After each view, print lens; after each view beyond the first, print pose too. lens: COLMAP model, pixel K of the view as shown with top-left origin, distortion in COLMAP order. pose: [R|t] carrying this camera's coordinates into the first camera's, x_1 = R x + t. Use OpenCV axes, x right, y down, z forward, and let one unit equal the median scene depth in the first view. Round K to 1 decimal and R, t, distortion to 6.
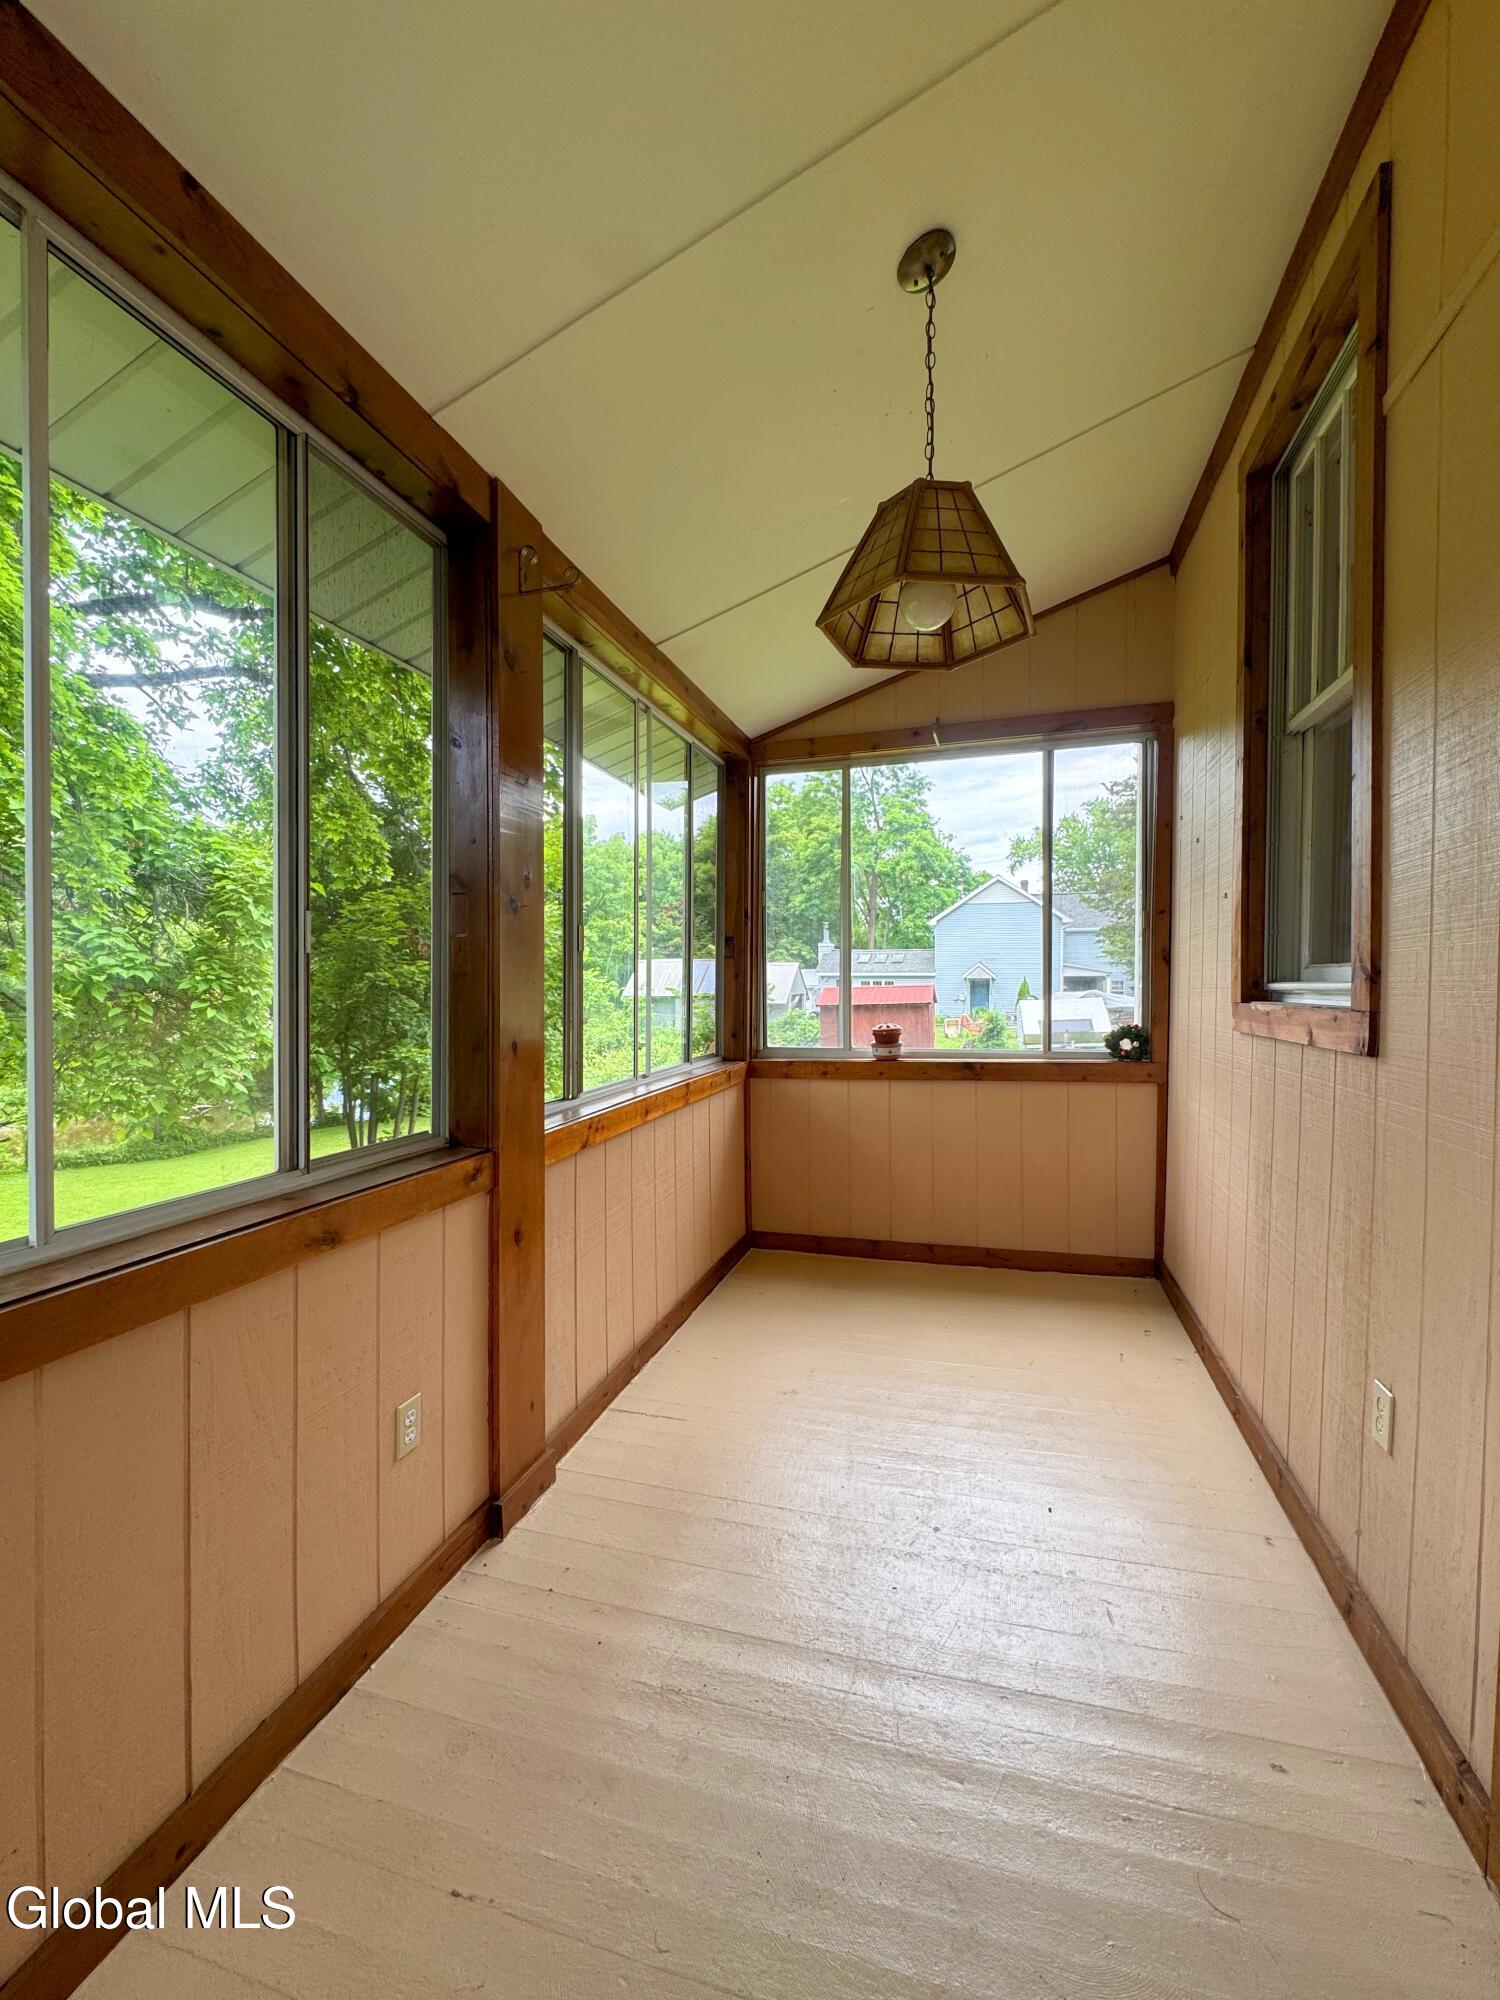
lens RADIAL K [[801.5, 0, 750.0], [0, 801.5, 1000.0], [0, 0, 1]] dist [-0.003121, 0.000772]
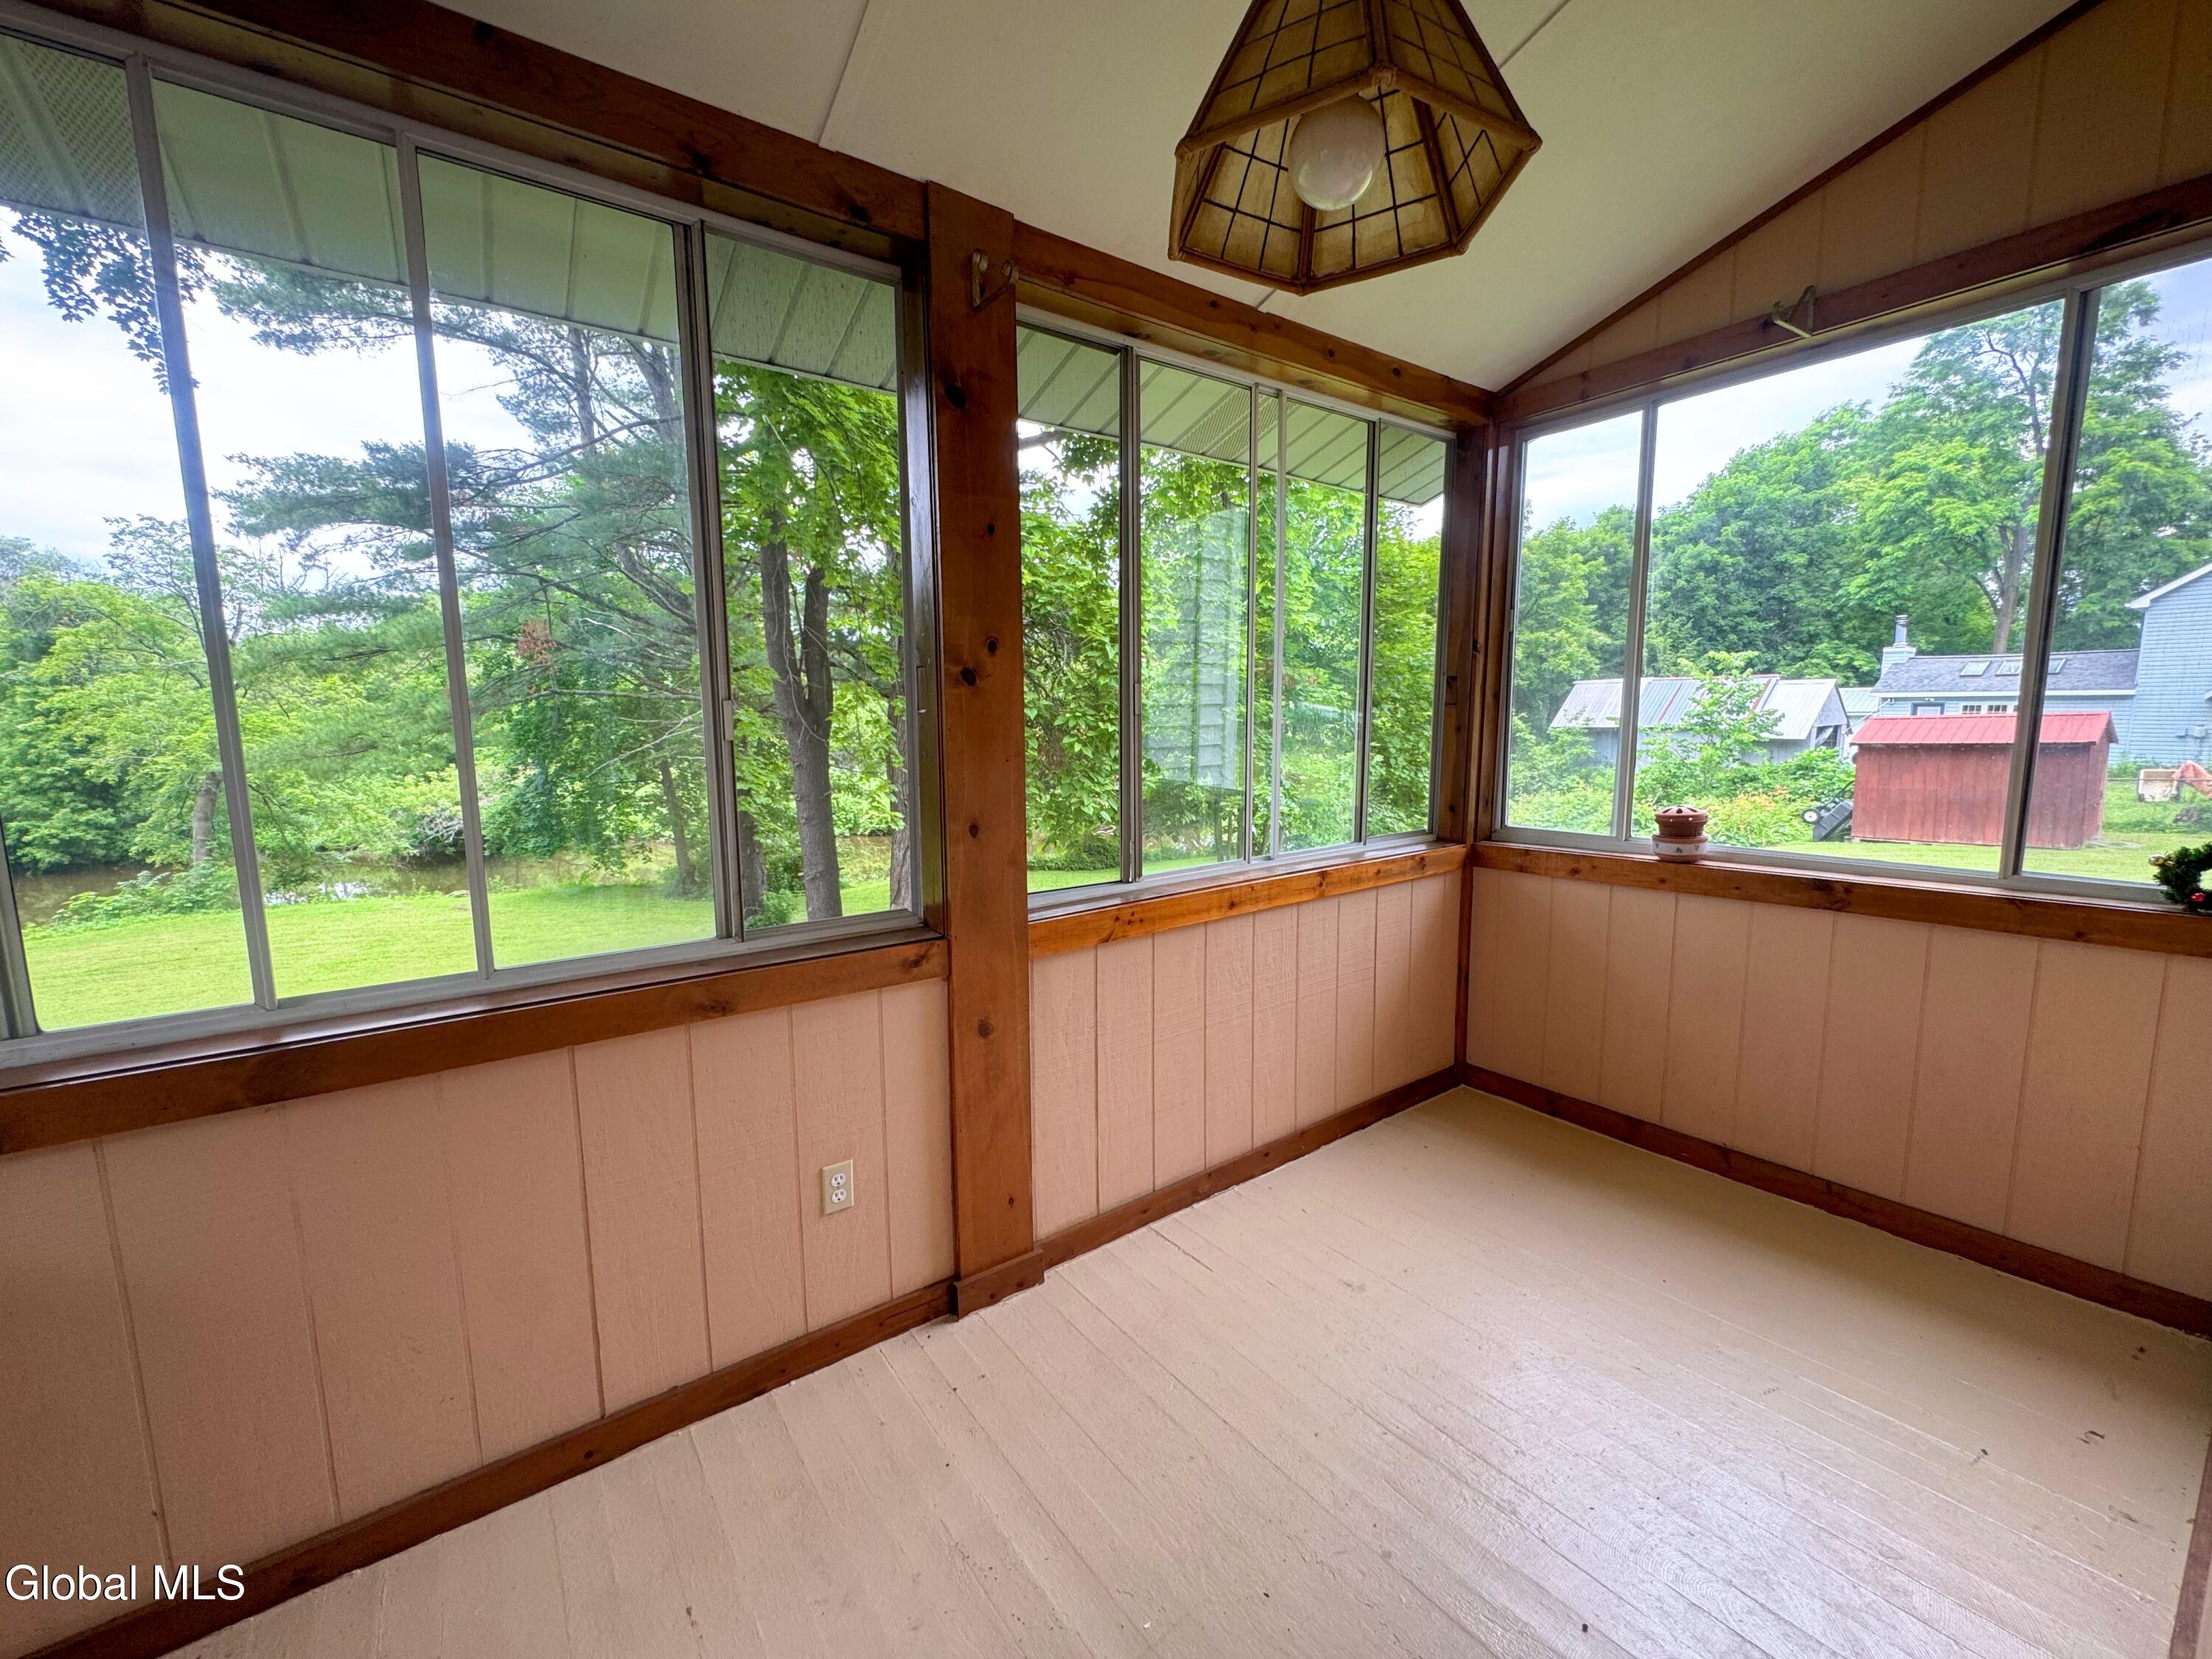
lens RADIAL K [[886.4, 0, 1106.0], [0, 886.4, 829.5], [0, 0, 1]] dist [-0.003121, 0.000772]
pose [[0.797938, 0.074167, -0.598159, 0.232877], [-0.005414, 0.993243, 0.115931, -0.033007], [0.602716, -0.089267, 0.792947, 0.147014]]
